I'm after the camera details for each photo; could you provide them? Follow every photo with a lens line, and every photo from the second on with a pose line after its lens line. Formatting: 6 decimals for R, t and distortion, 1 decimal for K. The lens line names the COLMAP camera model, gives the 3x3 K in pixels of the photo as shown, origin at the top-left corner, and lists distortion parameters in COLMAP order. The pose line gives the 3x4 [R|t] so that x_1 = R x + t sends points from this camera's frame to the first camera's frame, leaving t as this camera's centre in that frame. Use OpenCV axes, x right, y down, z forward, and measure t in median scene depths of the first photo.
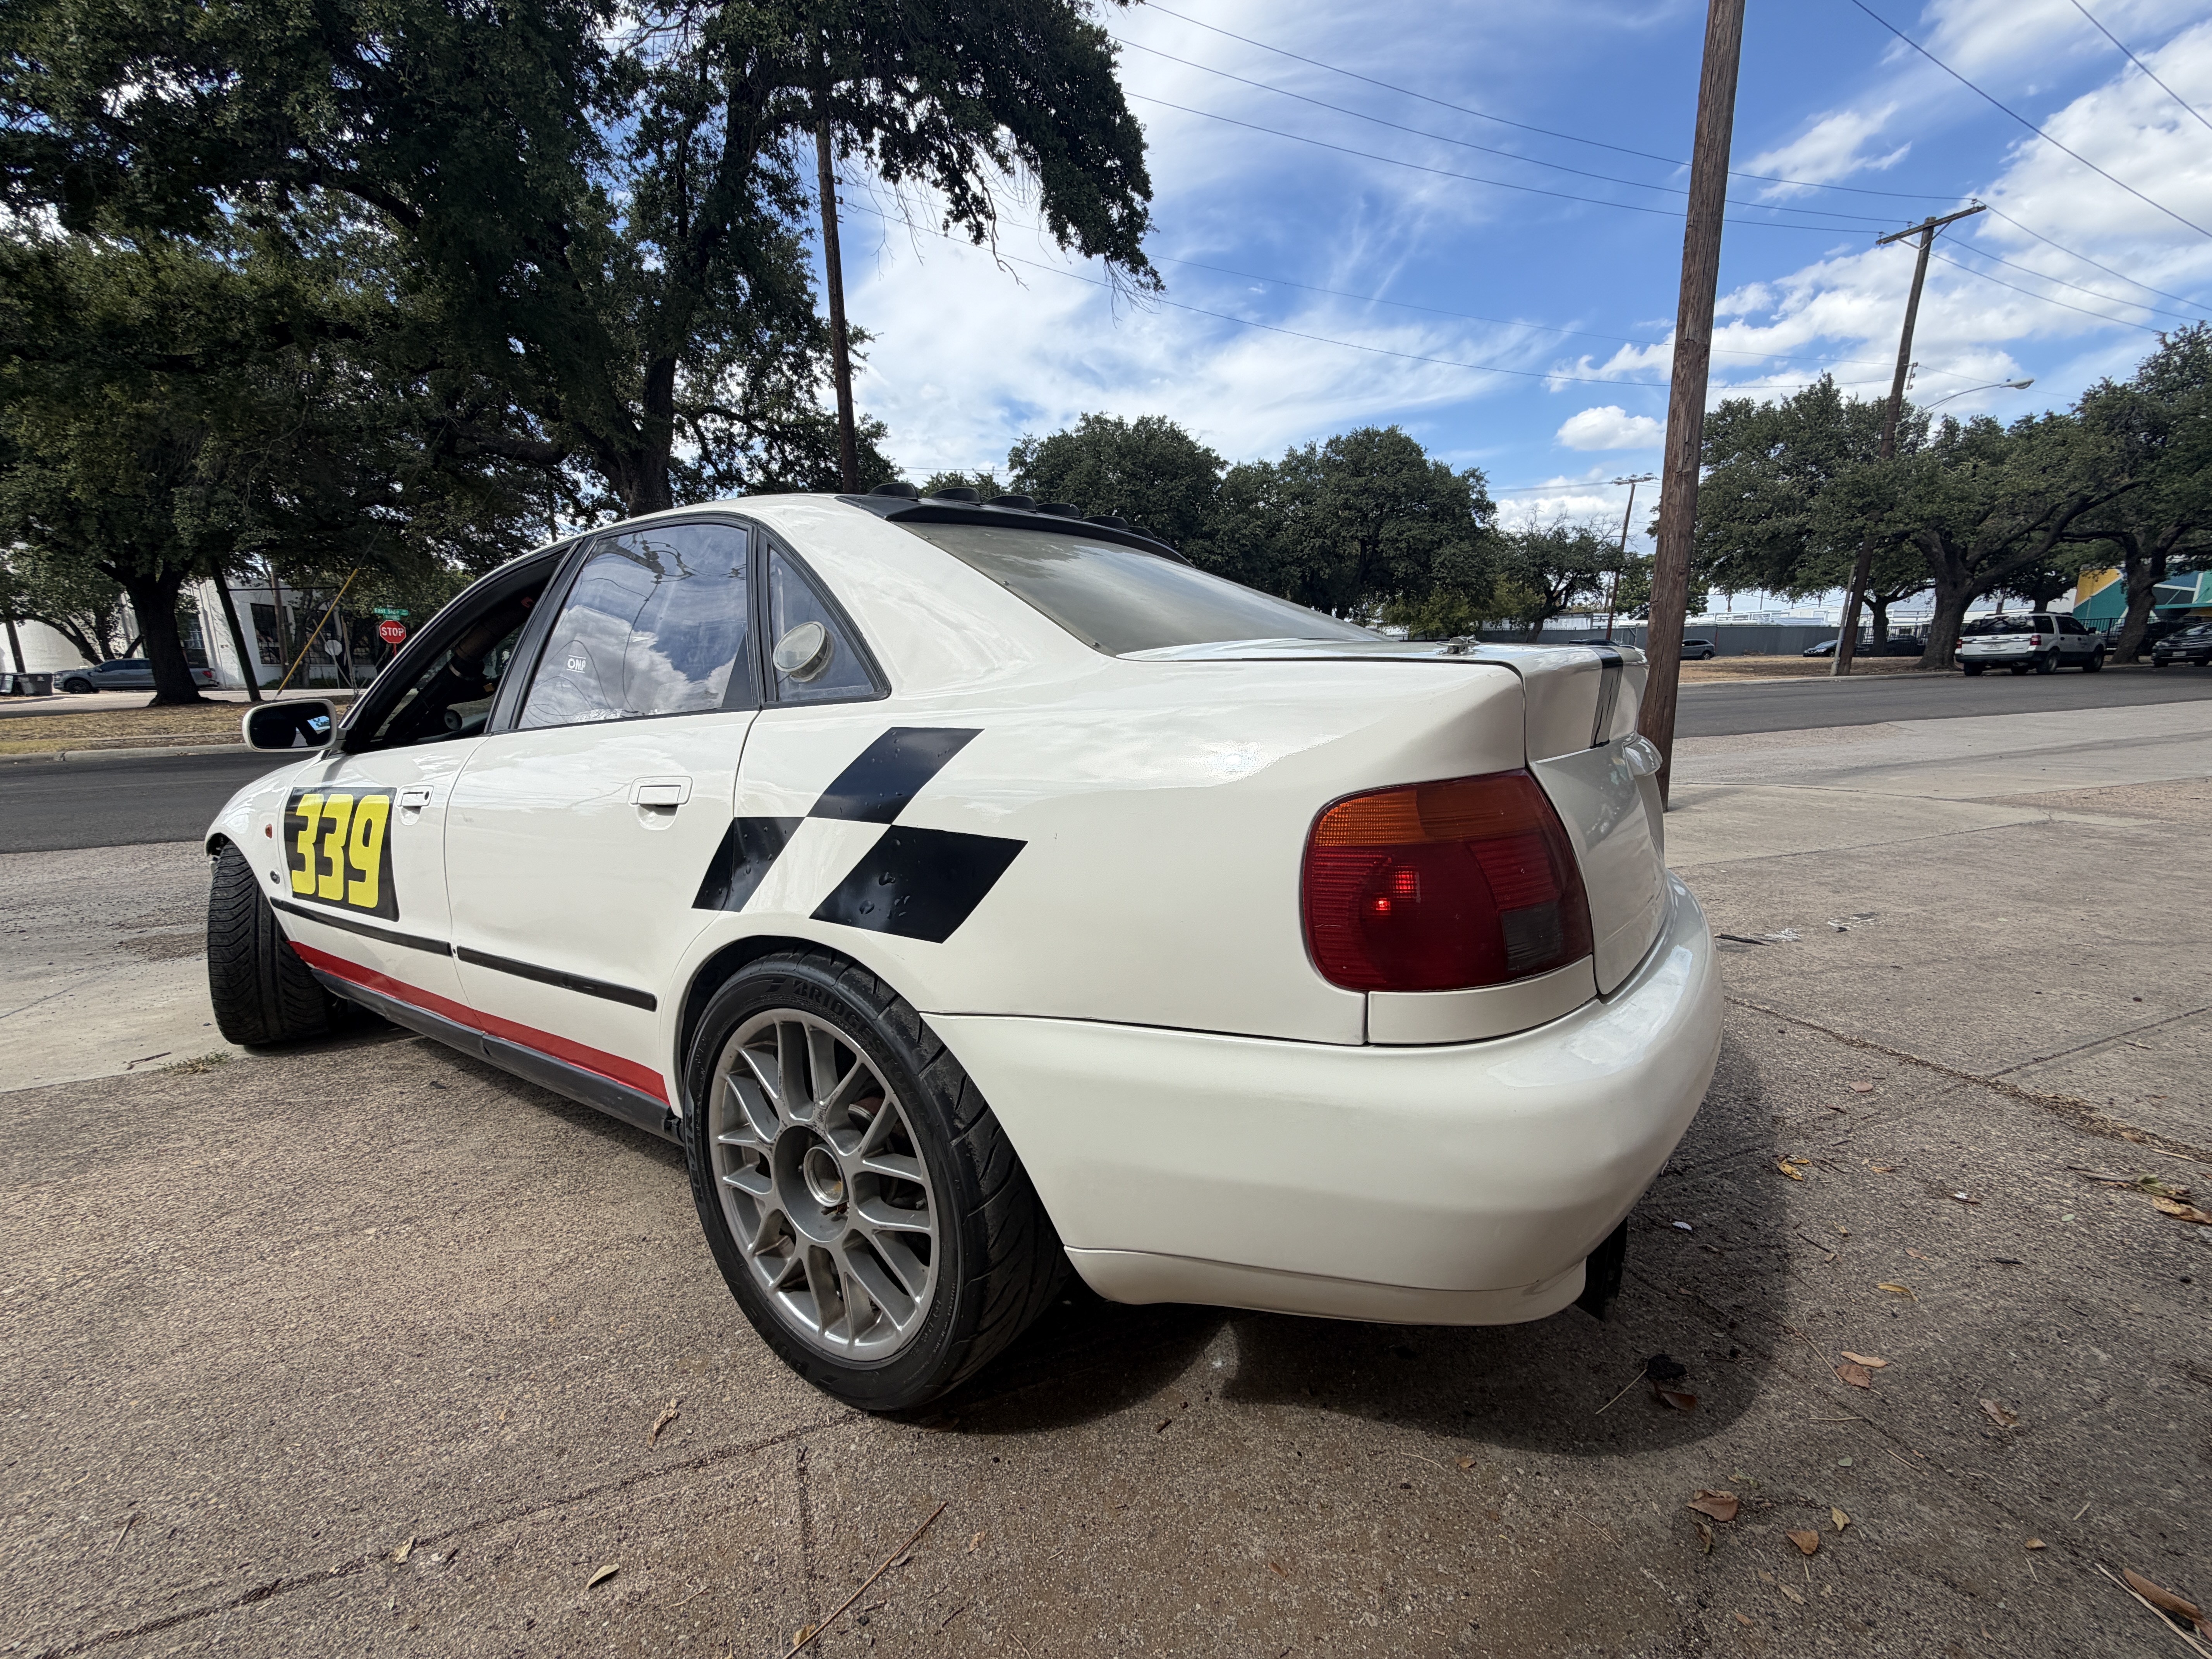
lens RADIAL K [[879.4, 0, 1102.8], [0, 879.4, 832.5], [0, 0, 1]] dist [0.000569, -0.000028]
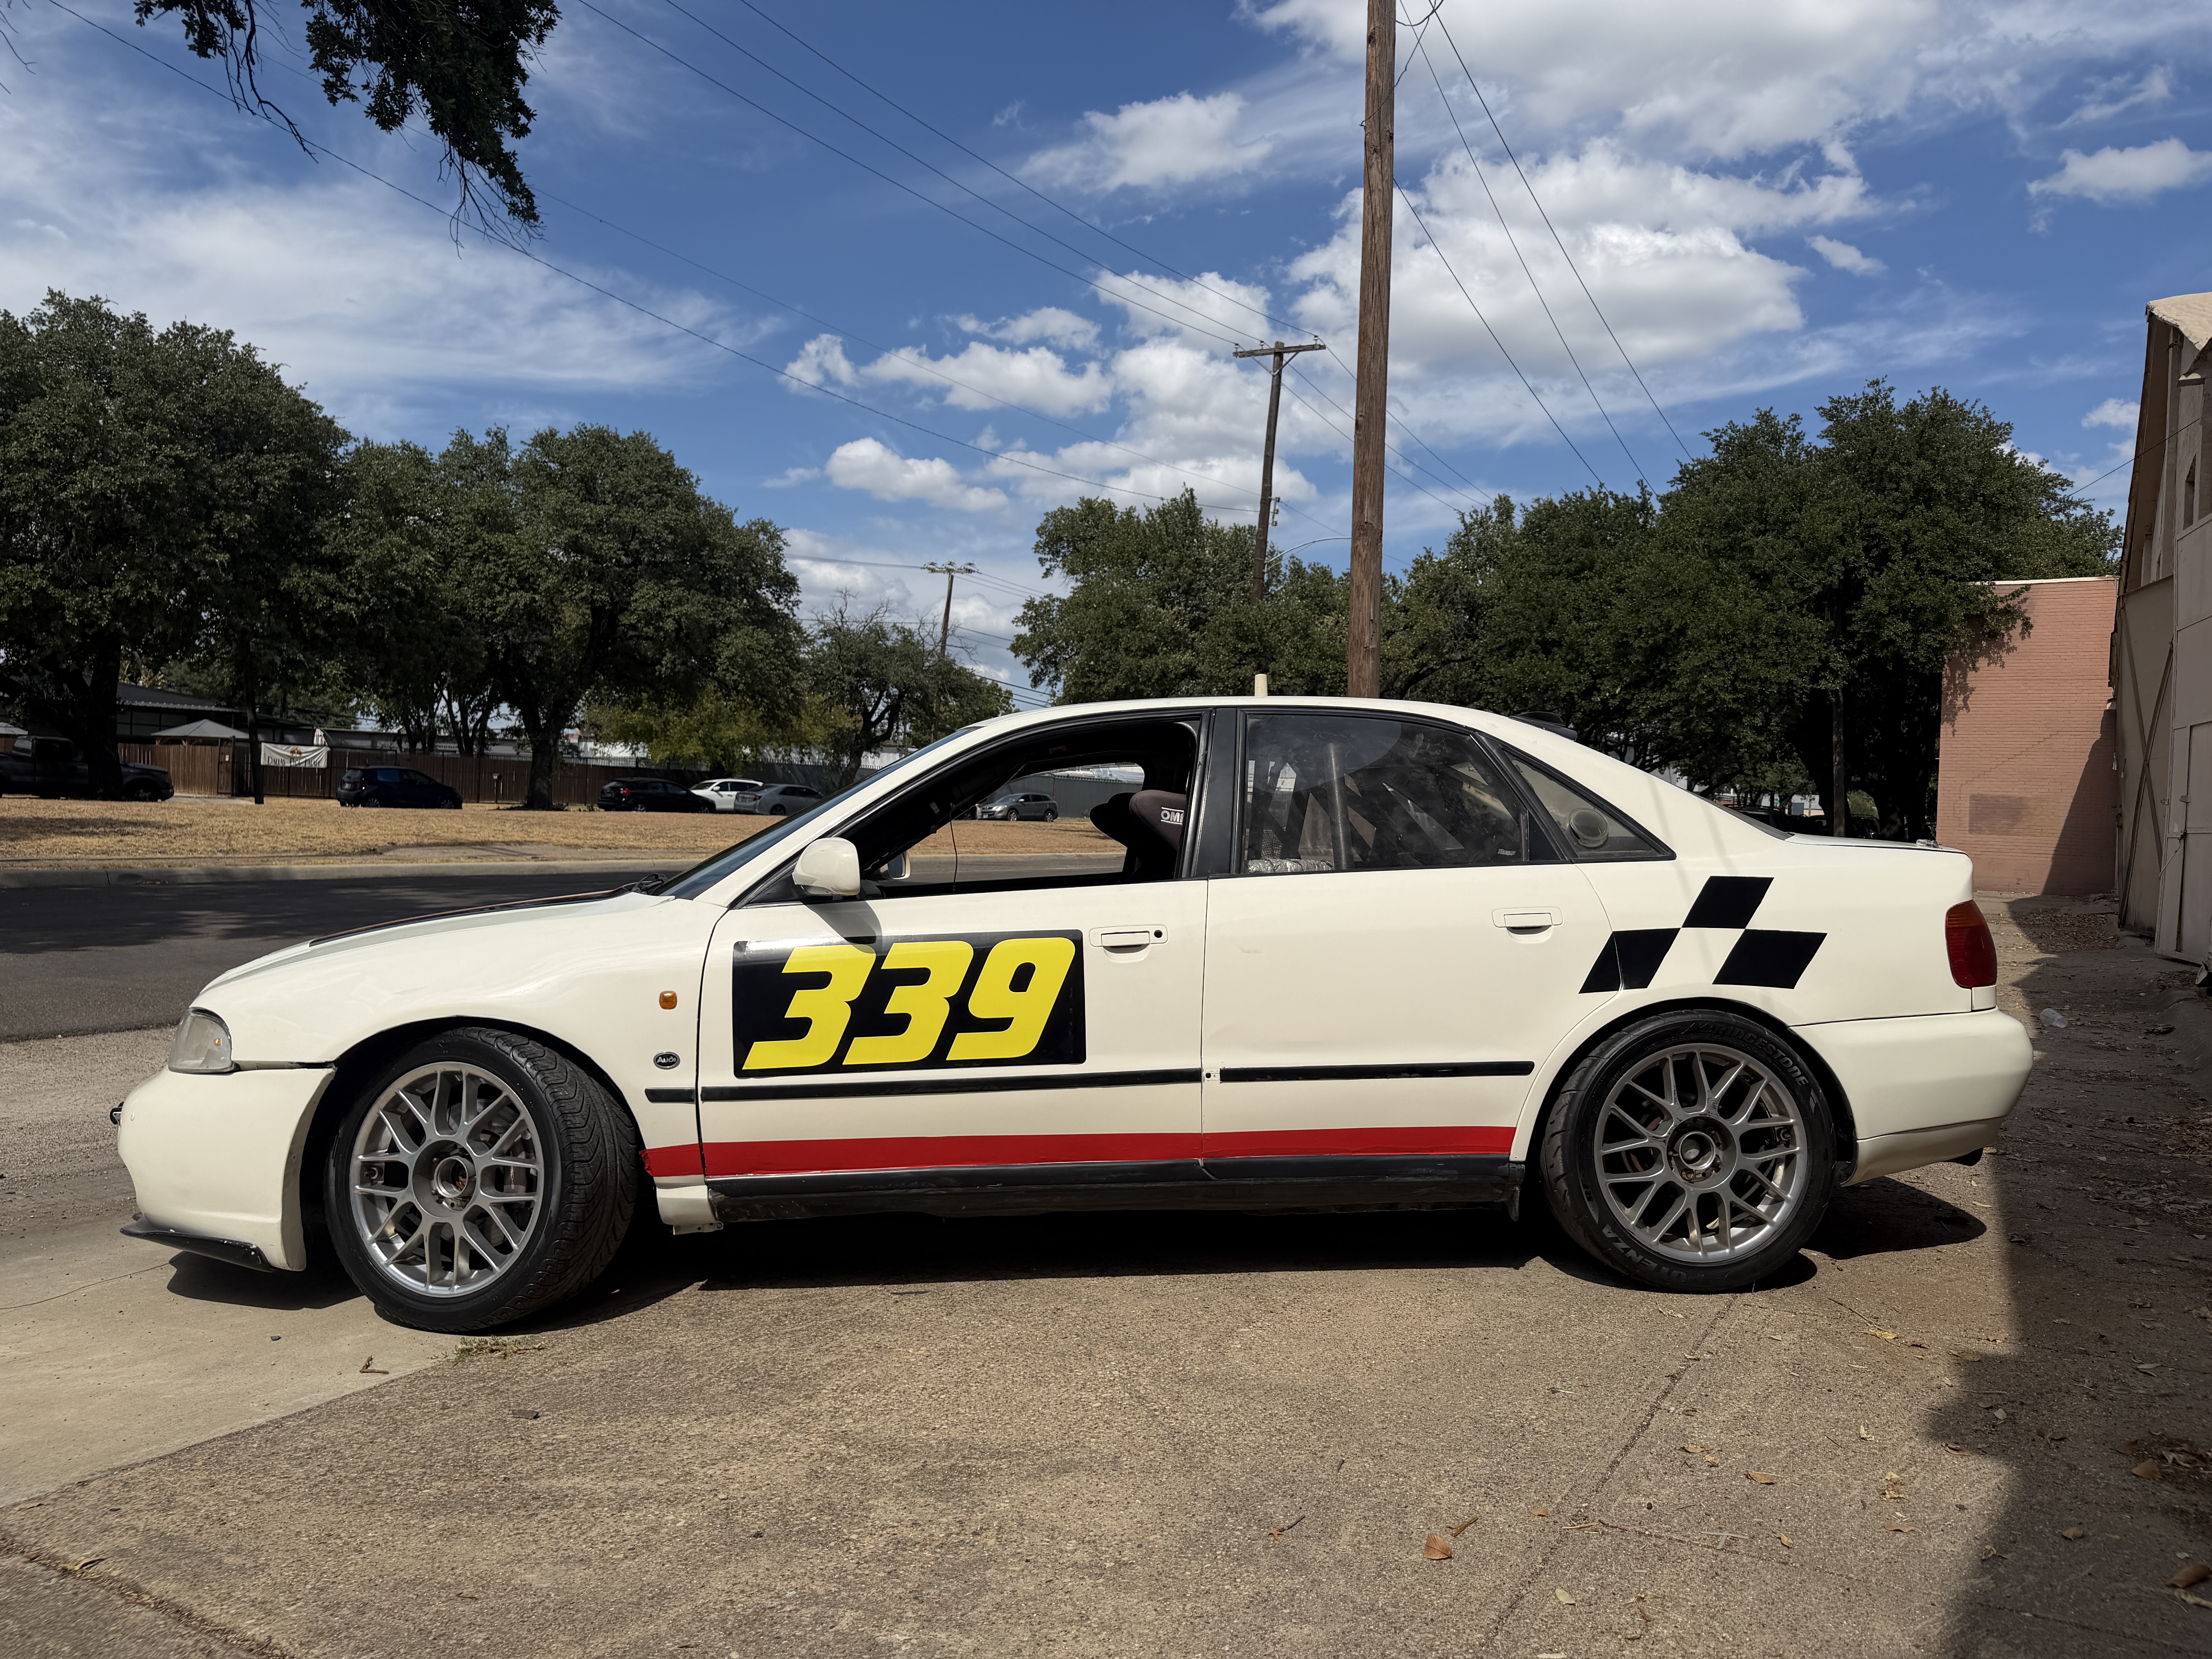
lens RADIAL K [[1554.8, 0, 1101.7], [0, 1554.8, 831.4], [0, 0, 1]] dist [0.091510, -0.161940]
pose [[0.786975, 0.040037, 0.615684, -0.155100], [0.066264, 0.986636, -0.148859, 0.008797], [-0.613416, 0.157946, 0.773805, -0.034480]]
